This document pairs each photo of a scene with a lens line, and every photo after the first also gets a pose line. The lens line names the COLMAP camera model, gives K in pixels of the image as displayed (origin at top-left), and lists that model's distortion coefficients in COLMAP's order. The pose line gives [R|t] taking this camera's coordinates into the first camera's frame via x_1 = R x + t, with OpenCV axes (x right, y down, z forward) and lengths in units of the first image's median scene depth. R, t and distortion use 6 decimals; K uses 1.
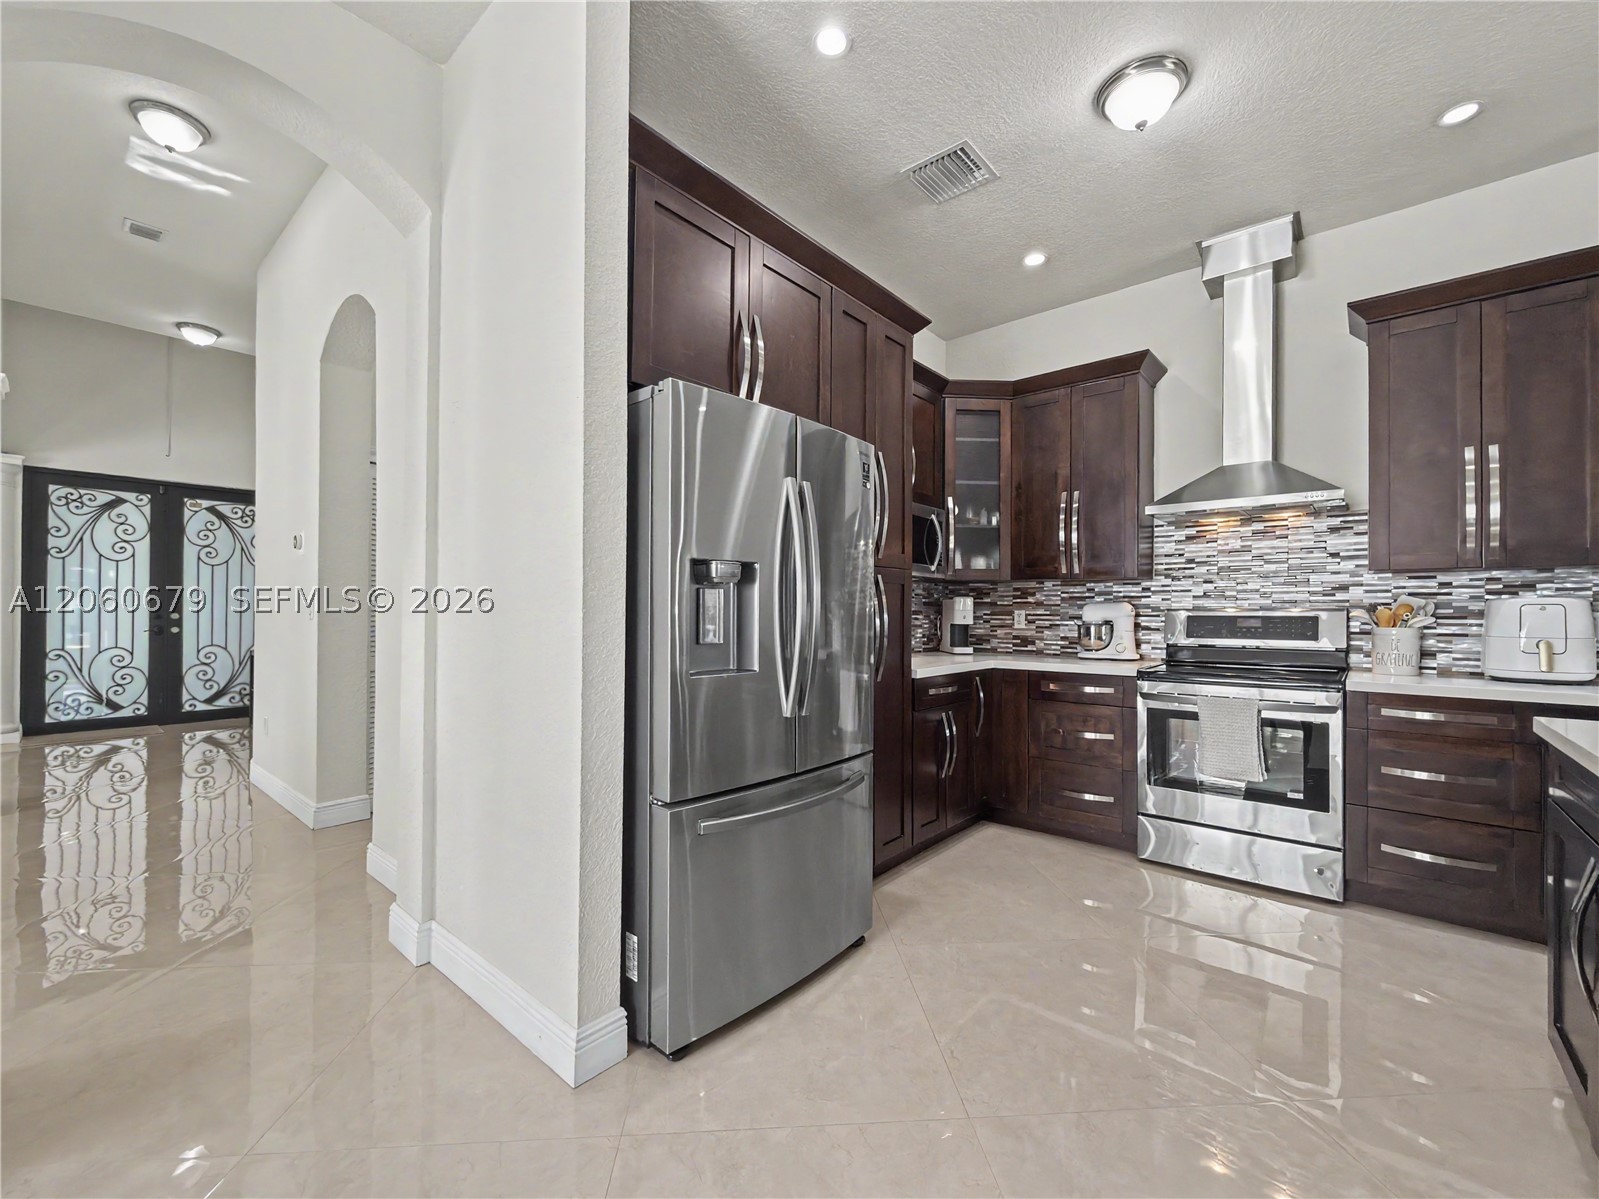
lens RADIAL K [[664.2, 0, 803.3], [0, 664.2, 607.6], [0, 0, 1]] dist [0.000886, 0.000215]
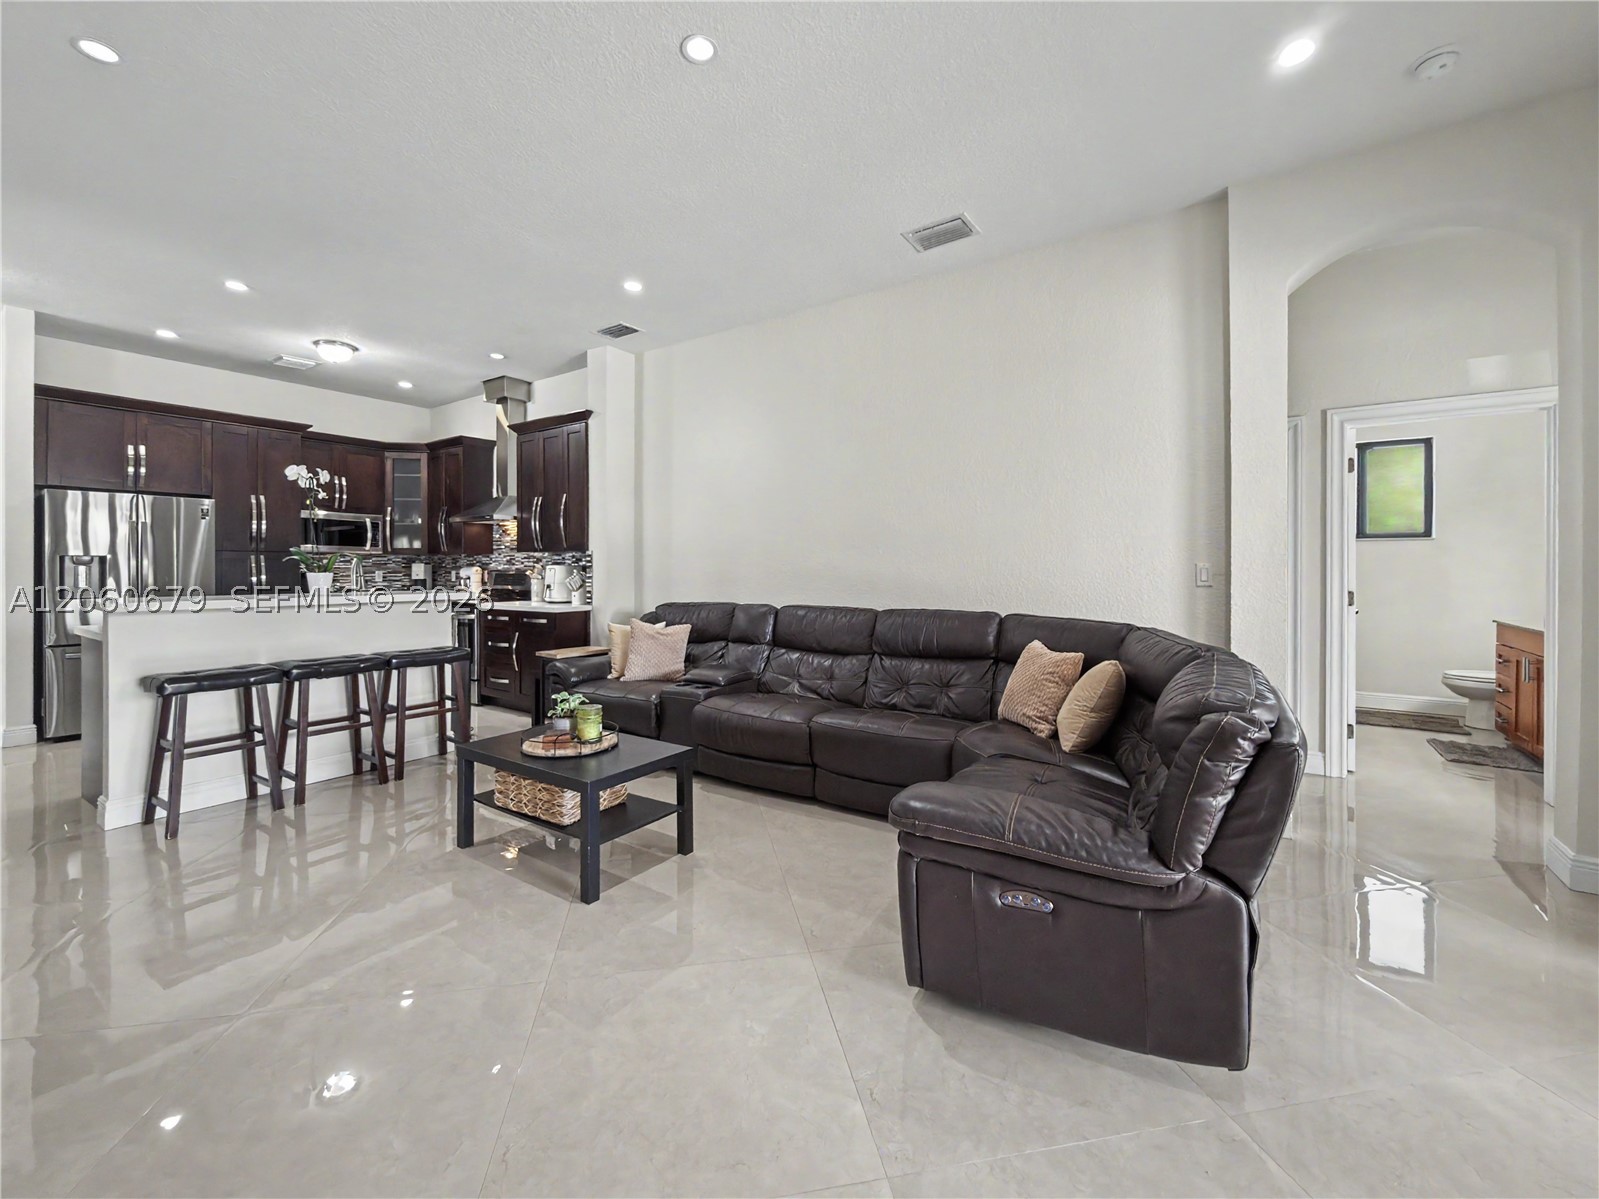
lens RADIAL K [[661.7, 0, 801.2], [0, 661.7, 574.9], [0, 0, 1]] dist [-0.000352, 0.000114]
pose [[0.993278, -0.007005, 0.115540, 1.368217], [0.004736, 0.999791, 0.019895, -0.019389], [-0.115655, -0.019214, 0.993104, -1.097018]]
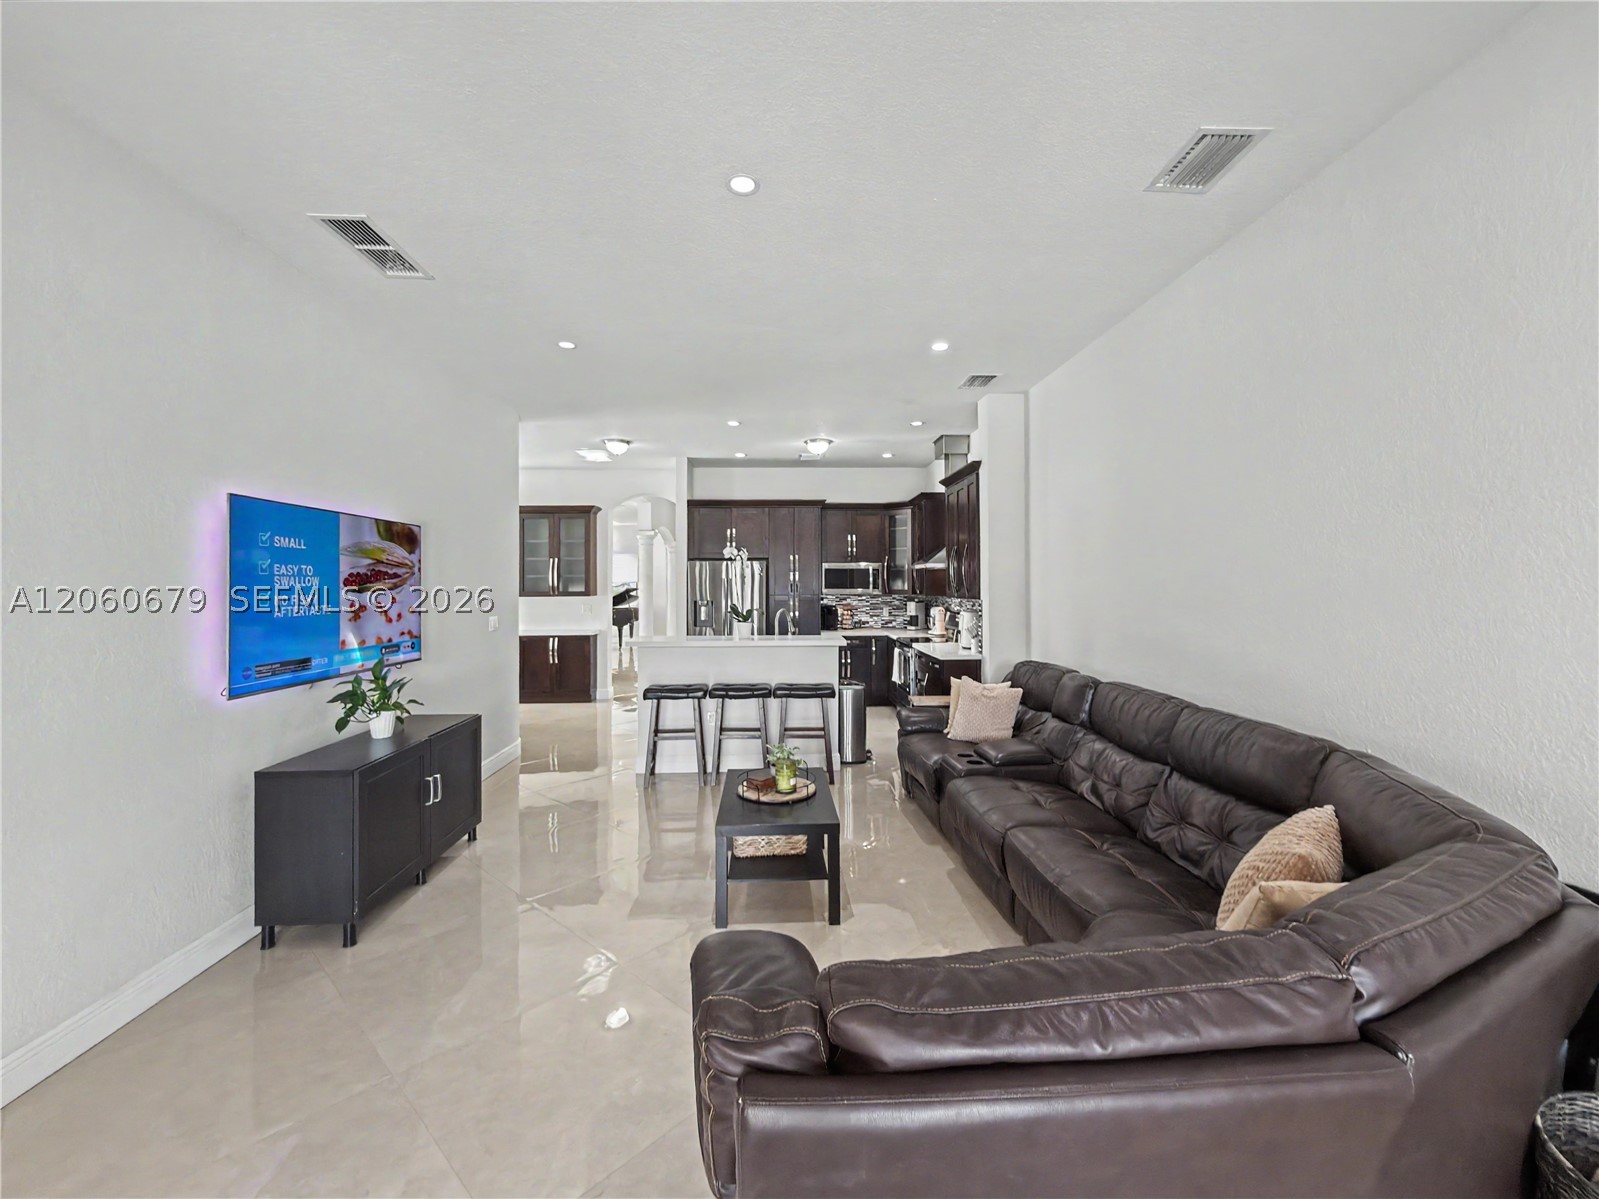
lens RADIAL K [[672.8, 0, 803.0], [0, 672.8, 579.6], [0, 0, 1]] dist [0.001010, 0.000128]
pose [[0.681409, -0.011497, -0.731813, 2.005723], [0.011869, 0.999919, -0.004658, -0.102604], [0.731807, -0.005512, 0.681490, -0.848035]]
